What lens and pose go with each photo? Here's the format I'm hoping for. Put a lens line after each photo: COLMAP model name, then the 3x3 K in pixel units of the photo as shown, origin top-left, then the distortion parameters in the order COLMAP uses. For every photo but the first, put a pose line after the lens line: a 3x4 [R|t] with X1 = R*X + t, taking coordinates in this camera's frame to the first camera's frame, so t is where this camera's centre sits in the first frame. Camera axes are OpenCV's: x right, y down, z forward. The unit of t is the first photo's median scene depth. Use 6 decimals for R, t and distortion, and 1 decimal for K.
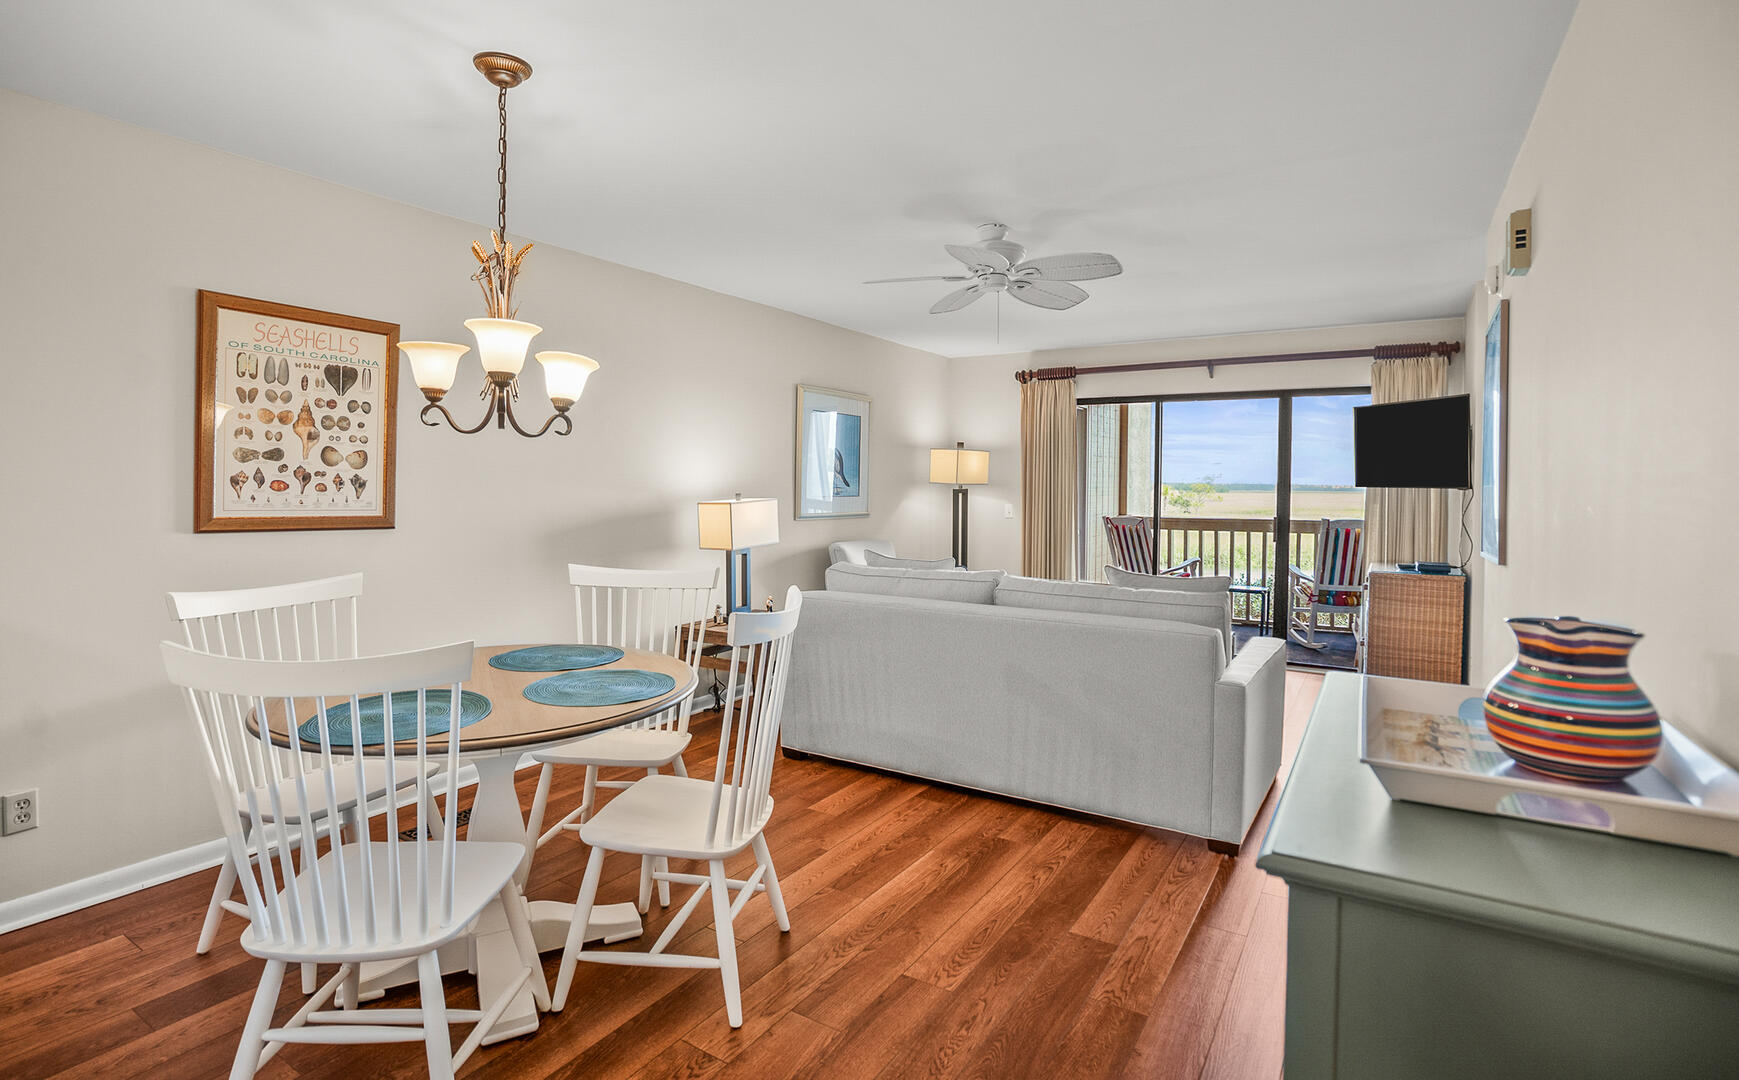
lens RADIAL K [[840.0, 0, 885.2], [0, 840.0, 503.3], [0, 0, 1]] dist [-0.036712, 0.013320]
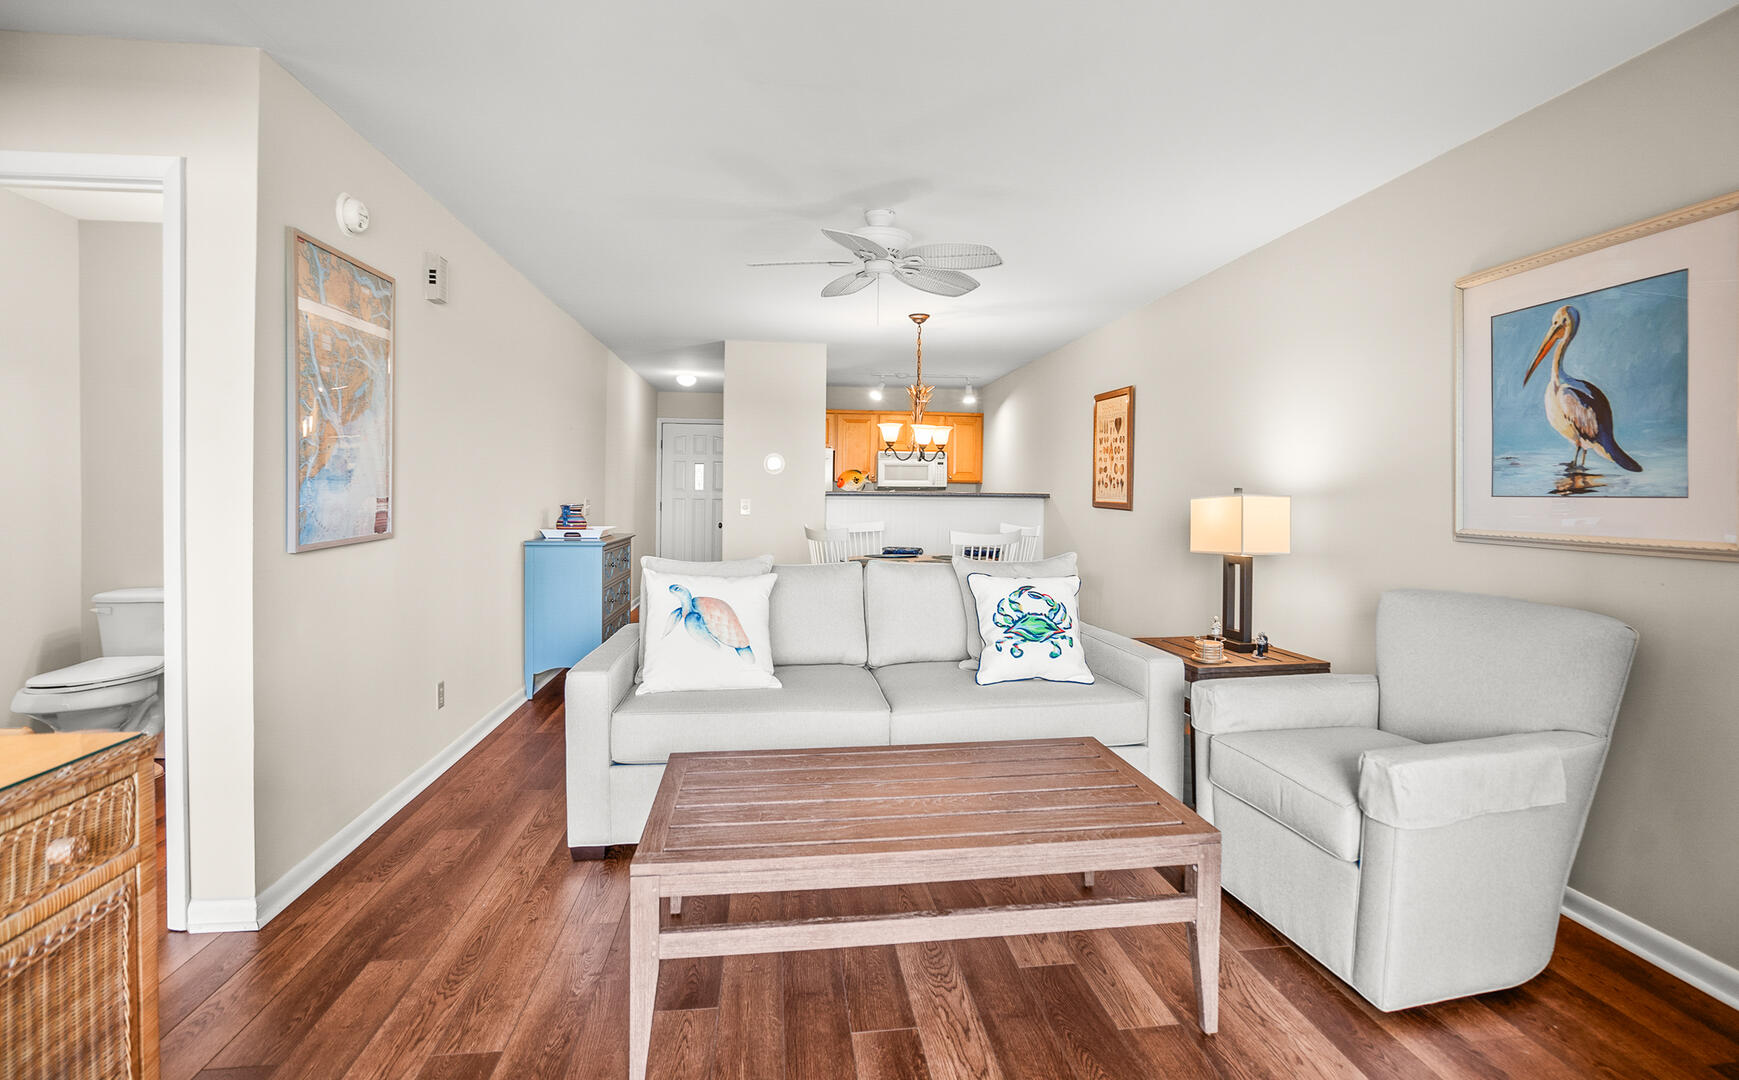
lens RADIAL K [[840.0, 0, 877.1], [0, 840.0, 490.4], [0, 0, 1]] dist [-0.036712, 0.013320]
pose [[-0.784296, -0.016872, -0.620158, 0.441127], [-0.028699, 0.999547, 0.009101, -0.005614], [0.619723, 0.024936, -0.784424, 1.063855]]
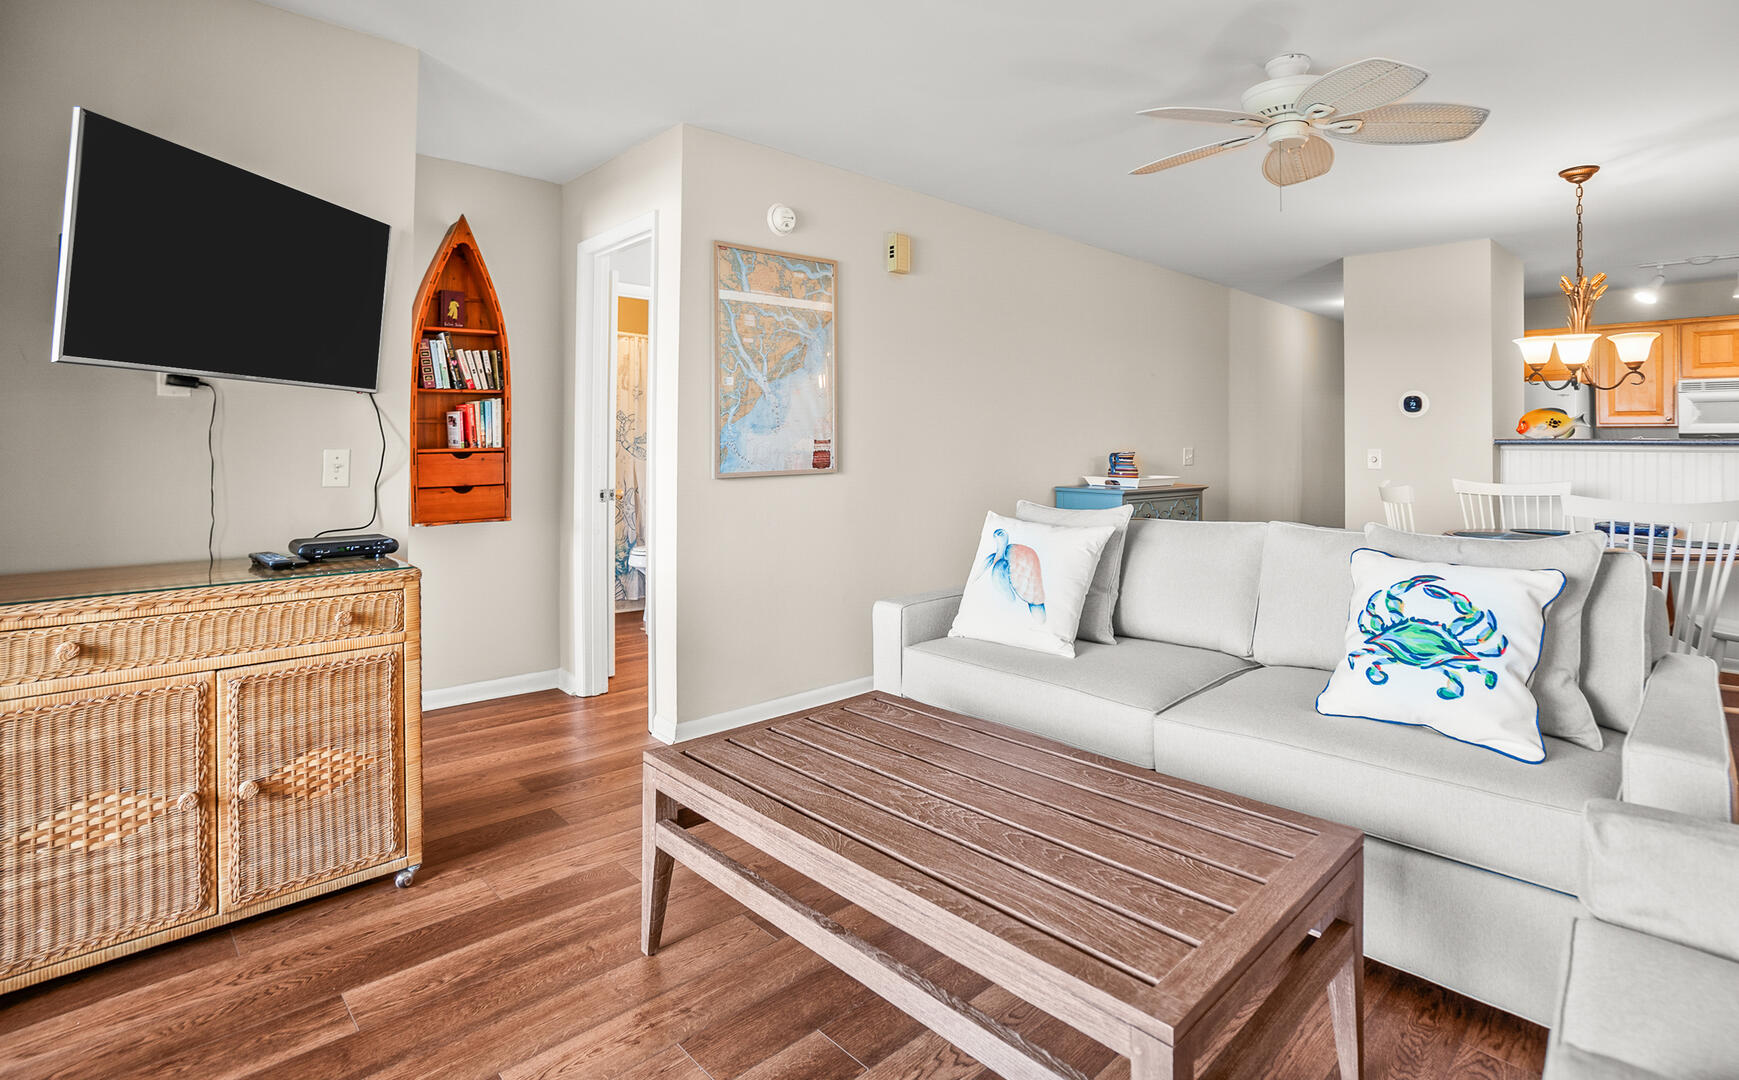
lens RADIAL K [[840.0, 0, 855.6], [0, 840.0, 418.7], [0, 0, 1]] dist [-0.036712, 0.013320]
pose [[-0.963418, -0.009127, 0.267848, 0.181100], [-0.011025, 0.999924, -0.005582, -0.000588], [-0.267777, -0.008330, -0.963445, 1.080726]]
